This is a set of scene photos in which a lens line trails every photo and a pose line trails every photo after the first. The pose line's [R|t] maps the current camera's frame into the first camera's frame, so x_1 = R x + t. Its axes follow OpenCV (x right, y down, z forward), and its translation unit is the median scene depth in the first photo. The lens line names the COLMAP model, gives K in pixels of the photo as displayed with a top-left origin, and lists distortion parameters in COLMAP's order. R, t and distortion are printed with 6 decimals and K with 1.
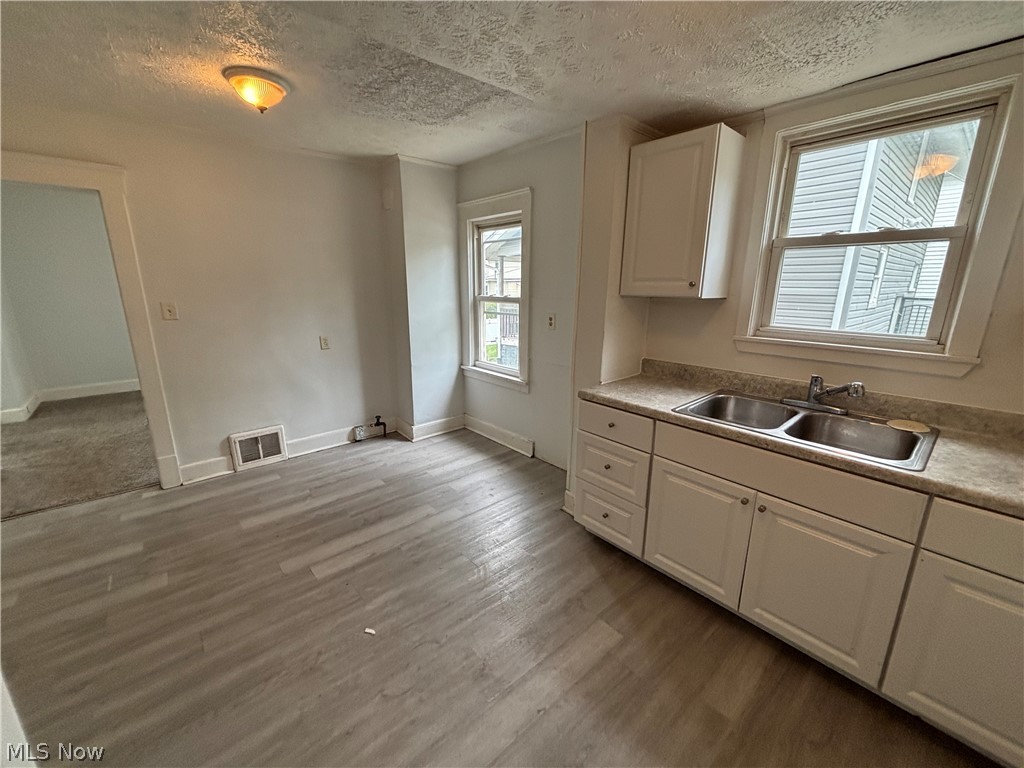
lens RADIAL K [[409.5, 0, 508.6], [0, 409.5, 385.2], [0, 0, 1]] dist [0.000649, -0.000523]
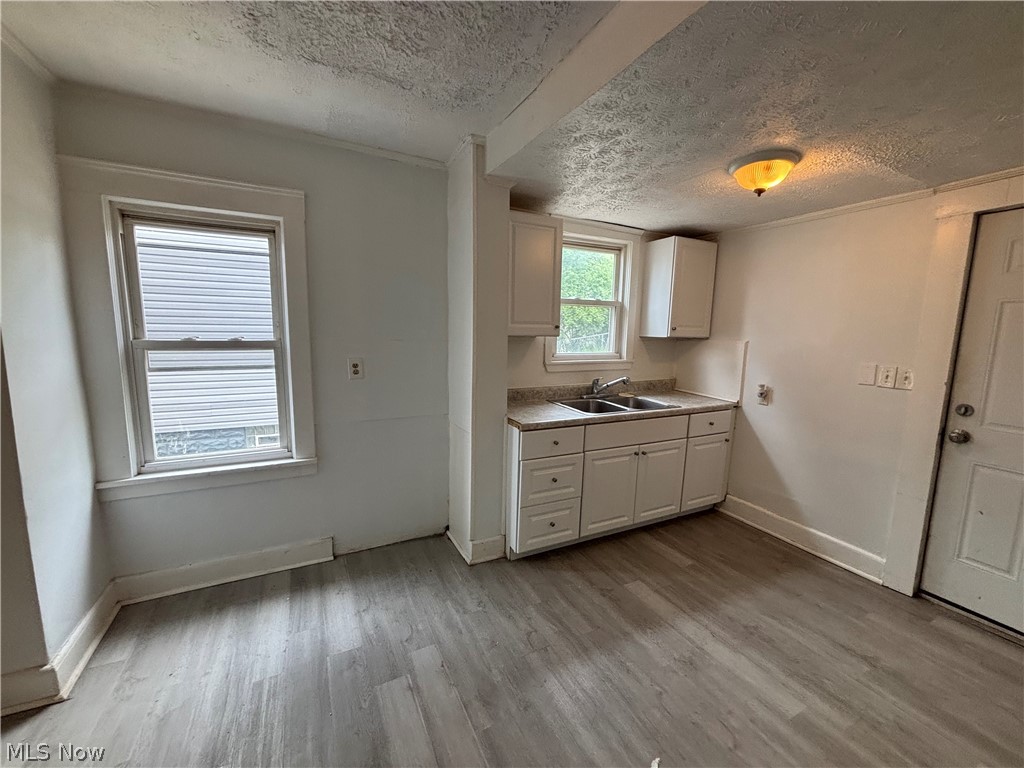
lens RADIAL K [[409.5, 0, 517.8], [0, 409.5, 385.9], [0, 0, 1]] dist [0.000649, -0.000523]
pose [[0.243985, -0.131311, 0.960848, -0.860658], [0.222013, 0.972041, 0.076466, -0.171156], [-0.944024, 0.194664, 0.266316, 0.738960]]
